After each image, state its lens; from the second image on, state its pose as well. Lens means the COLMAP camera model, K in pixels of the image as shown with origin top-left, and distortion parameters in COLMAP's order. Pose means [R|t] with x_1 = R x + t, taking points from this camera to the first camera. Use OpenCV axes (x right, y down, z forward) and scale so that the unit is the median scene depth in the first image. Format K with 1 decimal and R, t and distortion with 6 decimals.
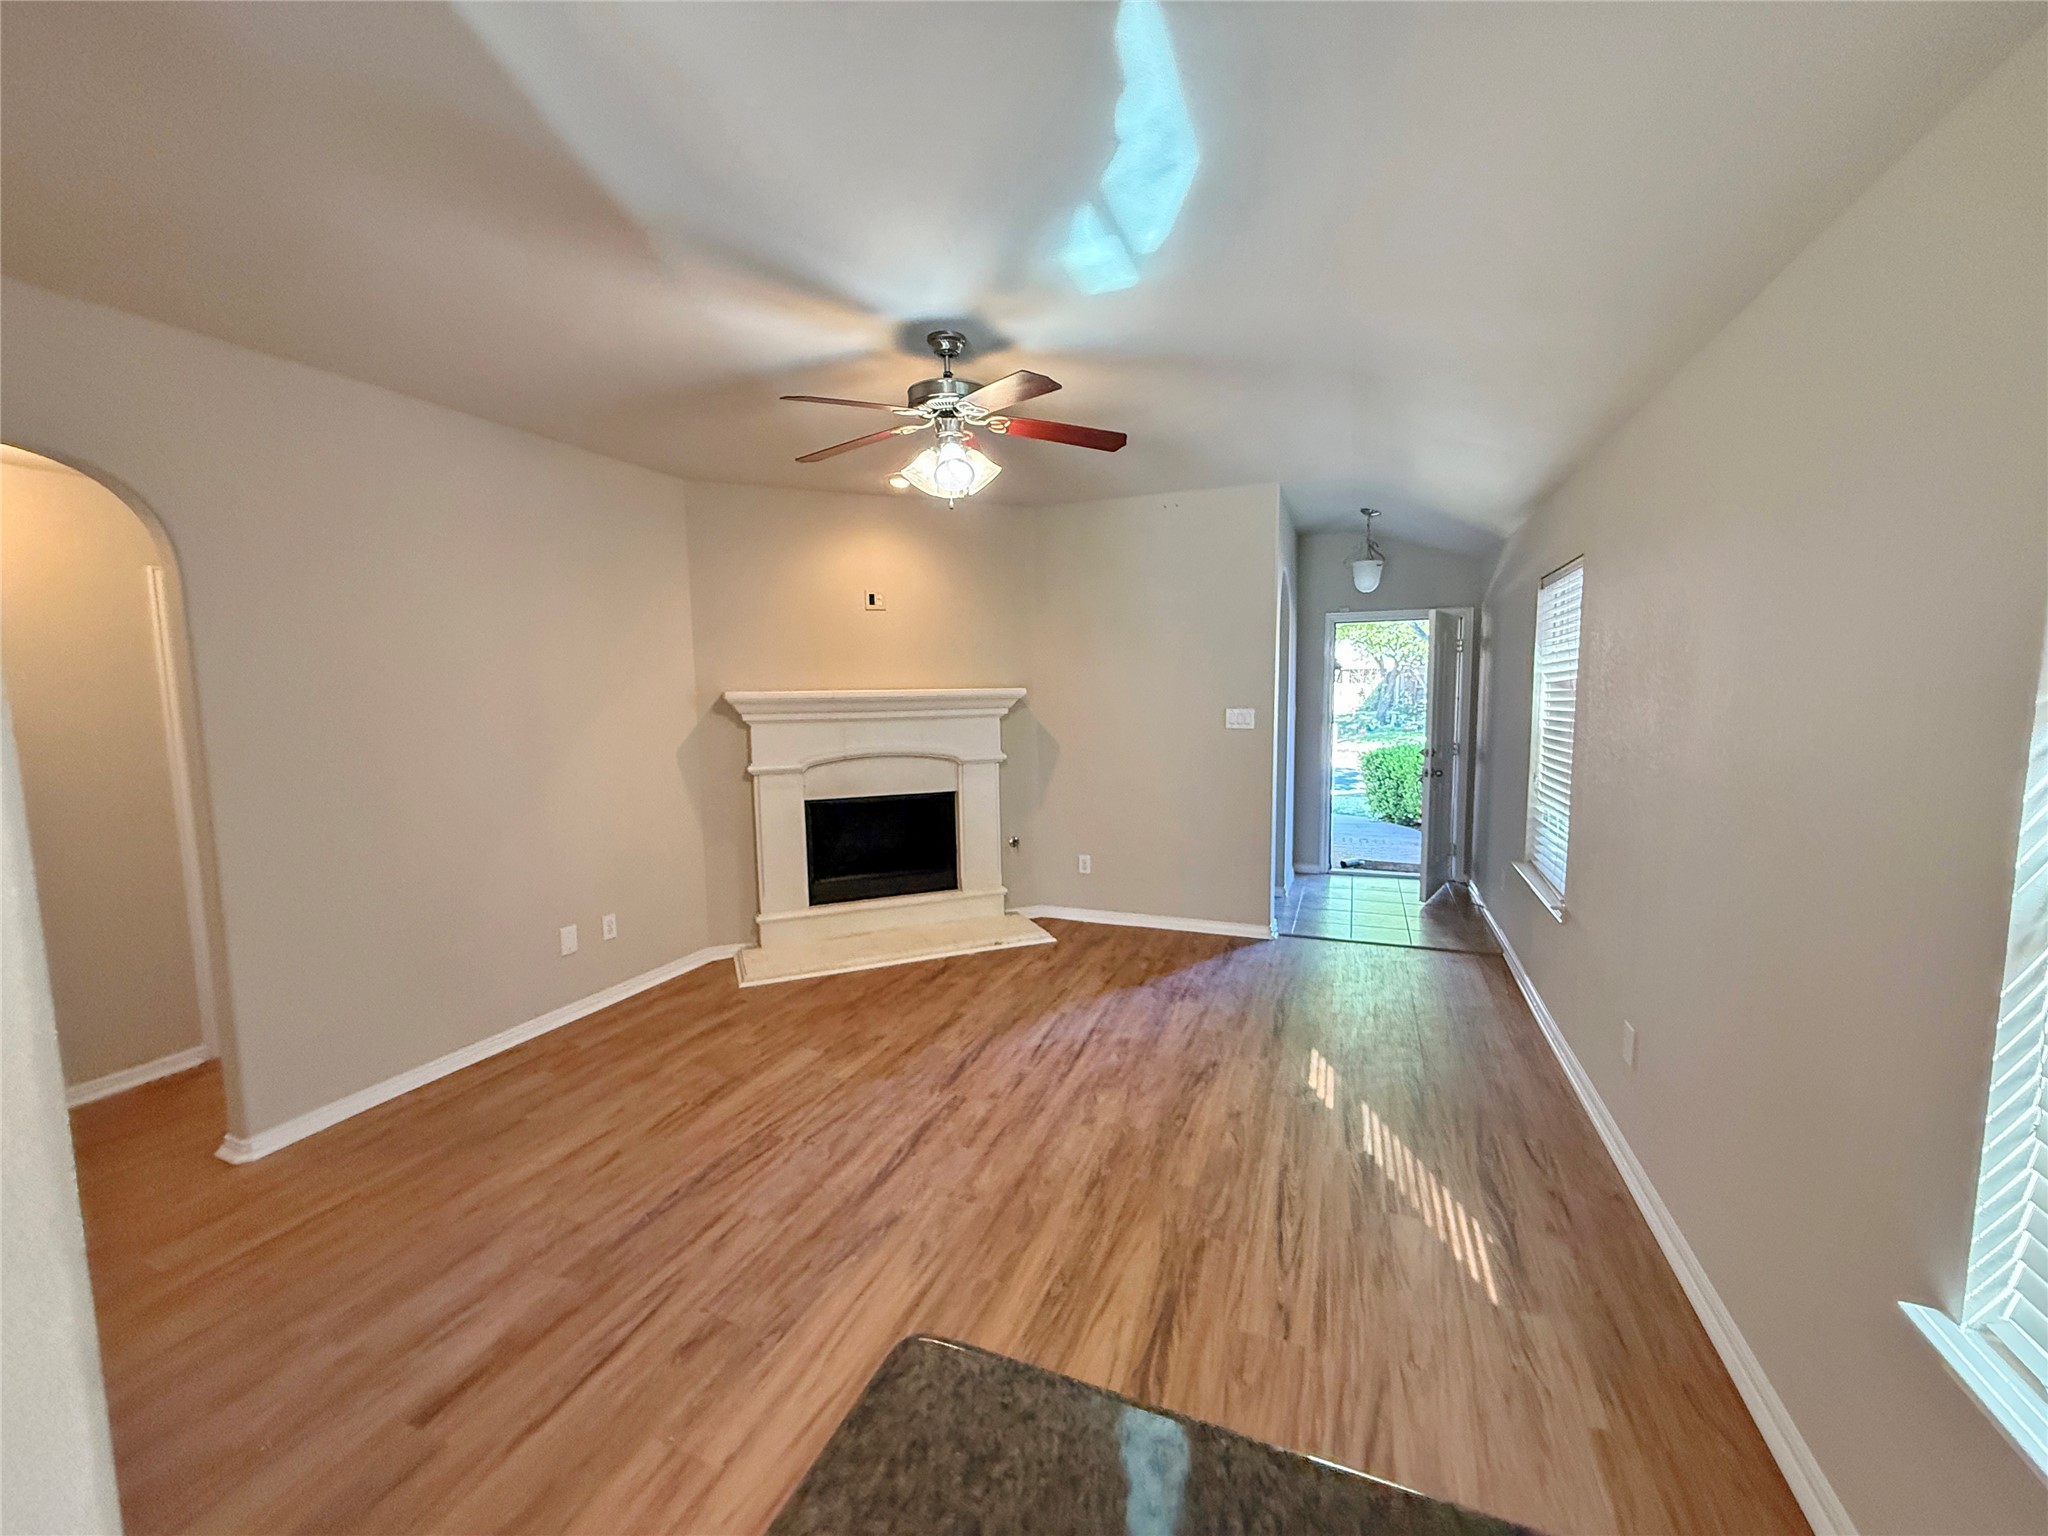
lens RADIAL K [[828.9, 0, 1027.1], [0, 828.9, 761.2], [0, 0, 1]] dist [-0.000286, -0.000052]
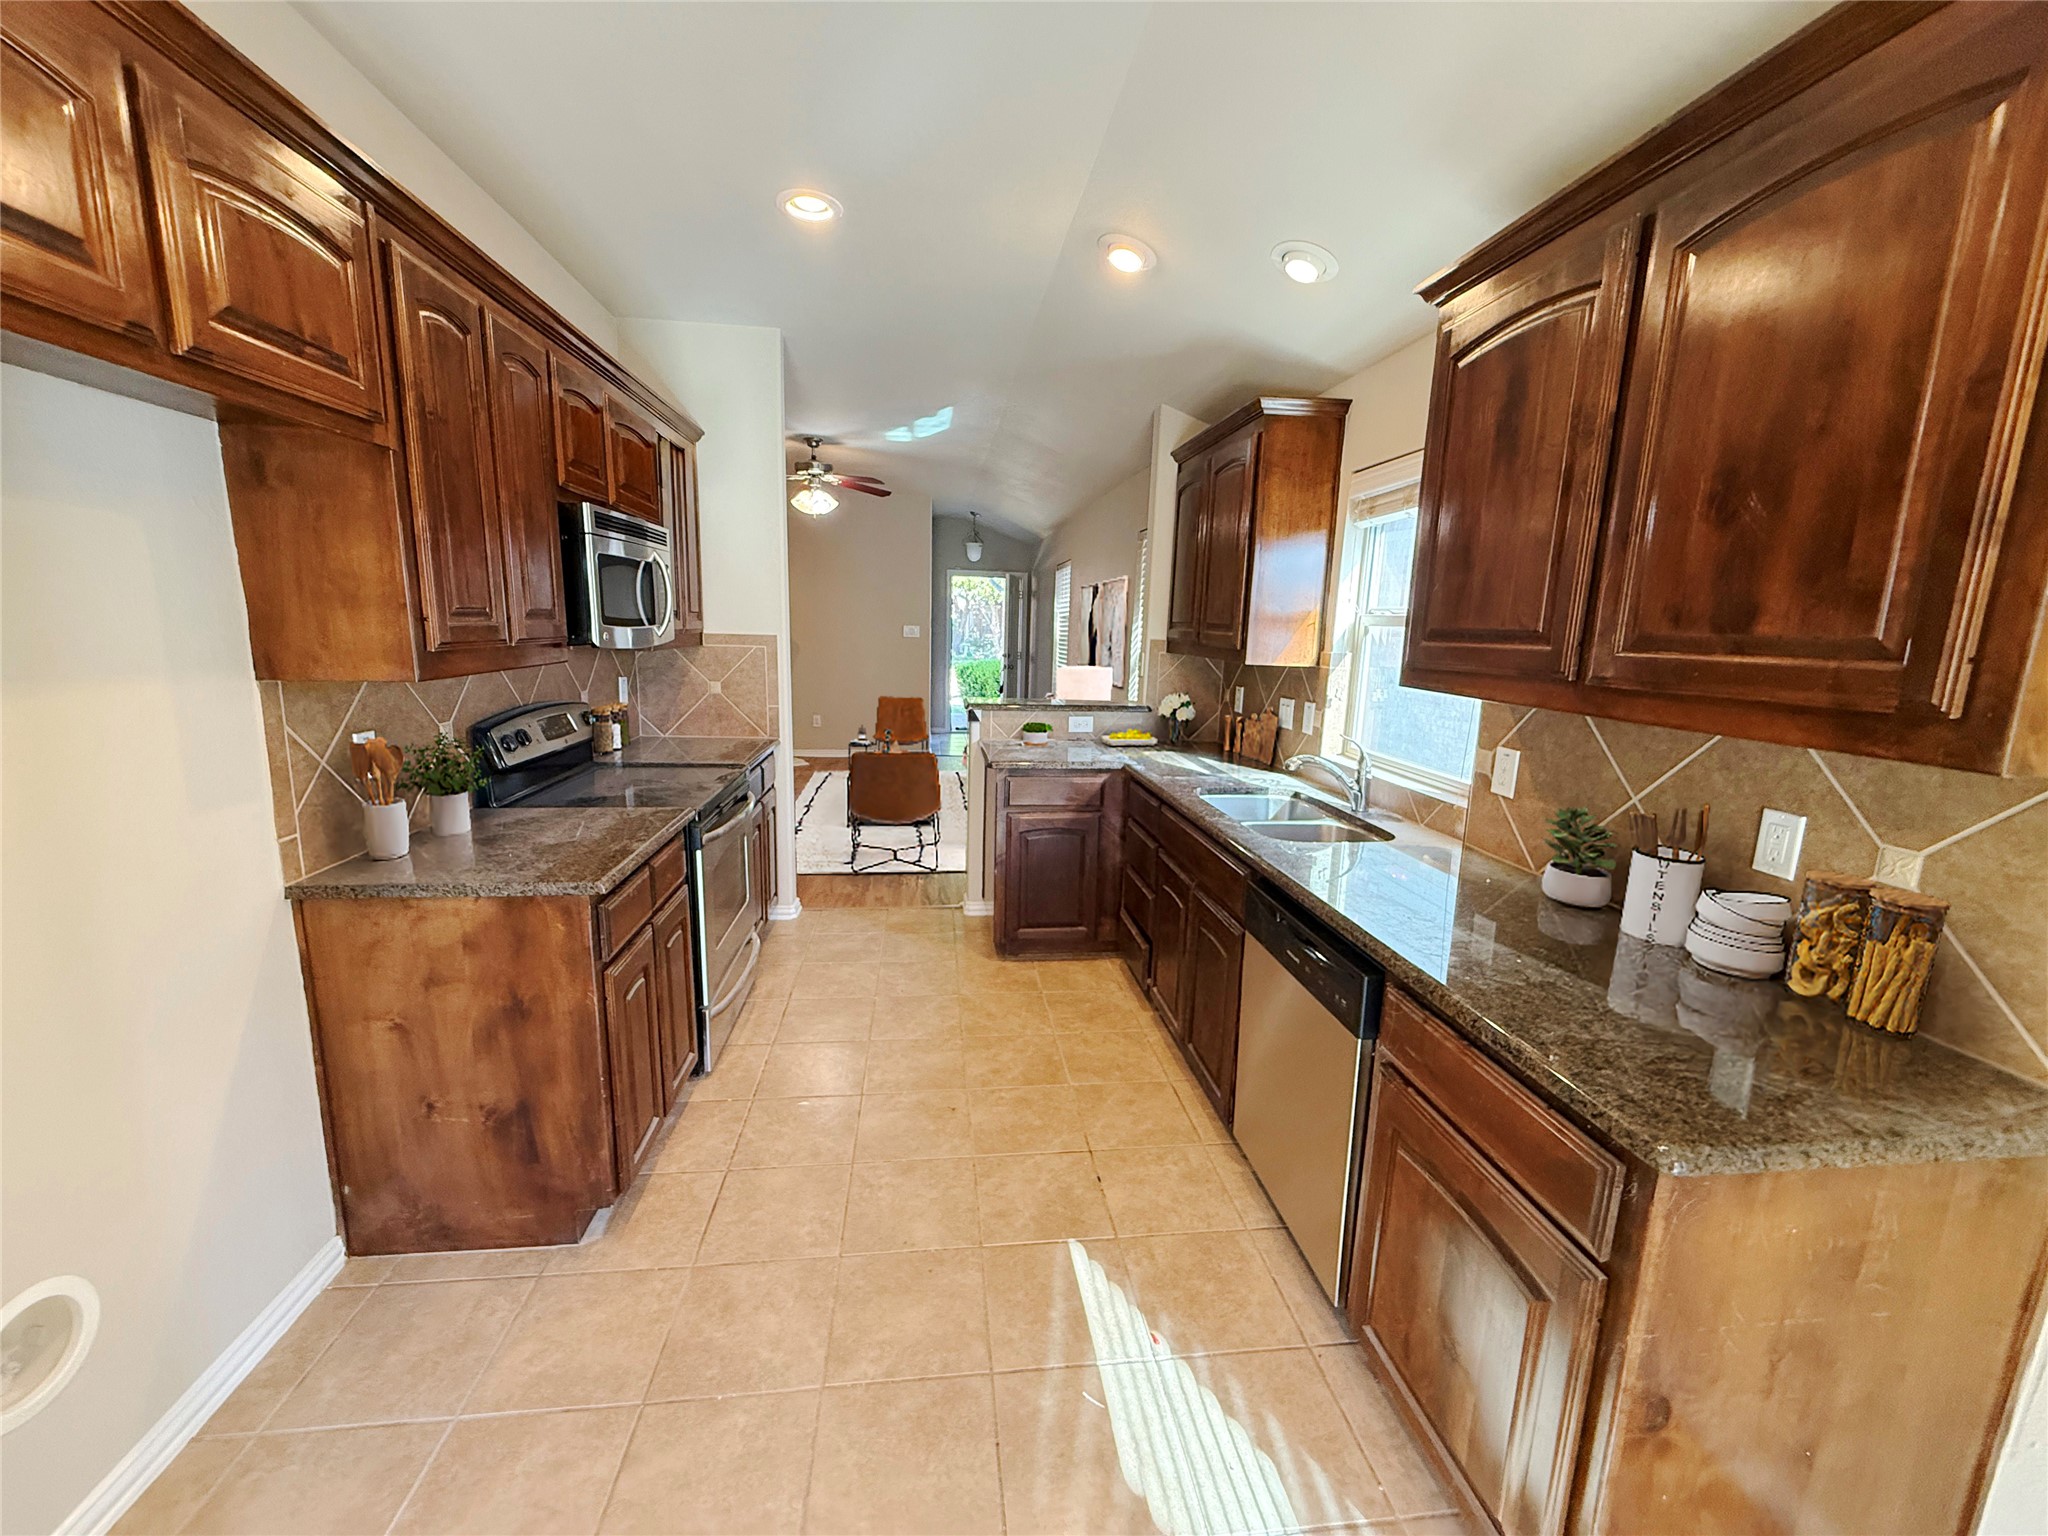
lens RADIAL K [[828.9, 0, 1021.9], [0, 828.9, 774.4], [0, 0, 1]] dist [-0.000286, -0.000052]
pose [[0.881707, -0.048288, 0.469320, -0.451196], [0.004373, 0.995542, 0.094215, 0.103336], [-0.471778, -0.081017, 0.877988, -0.810715]]
